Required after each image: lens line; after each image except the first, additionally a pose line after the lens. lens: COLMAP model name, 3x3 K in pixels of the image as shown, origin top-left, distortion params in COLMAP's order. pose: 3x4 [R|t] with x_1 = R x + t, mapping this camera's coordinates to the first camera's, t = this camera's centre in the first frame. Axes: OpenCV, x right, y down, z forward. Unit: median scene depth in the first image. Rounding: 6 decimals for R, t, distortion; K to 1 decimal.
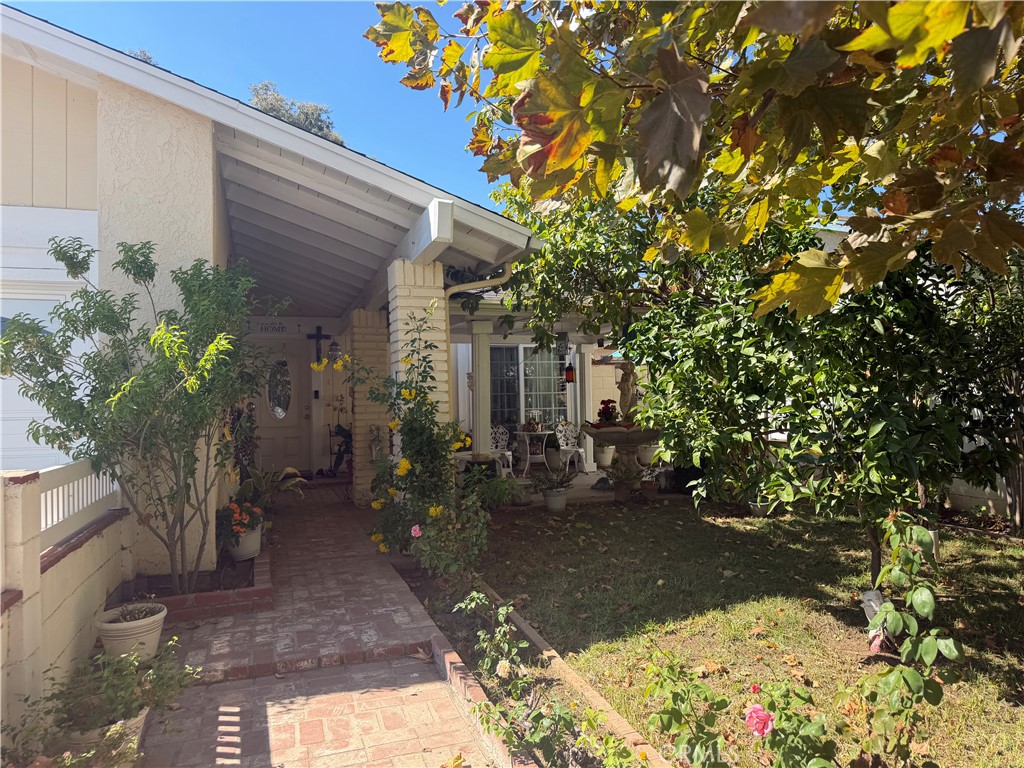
lens RADIAL K [[704.9, 0, 529.1], [0, 704.9, 372.1], [0, 0, 1]] dist [0.042138, -0.049203]
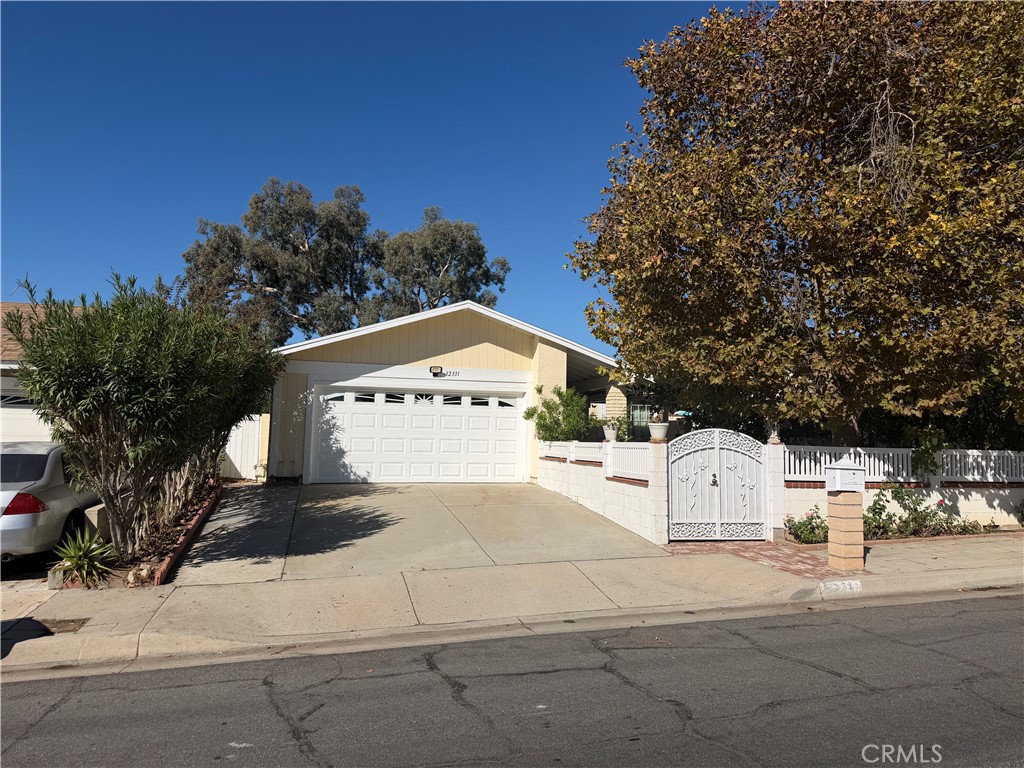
lens RADIAL K [[706.8, 0, 519.6], [0, 706.8, 384.5], [0, 0, 1]] dist [0.149275, -0.204177]
pose [[0.995139, 0.029638, -0.093912, -0.352041], [-0.032524, 0.999040, -0.029350, -0.065093], [0.092952, 0.032262, 0.995148, -2.483158]]
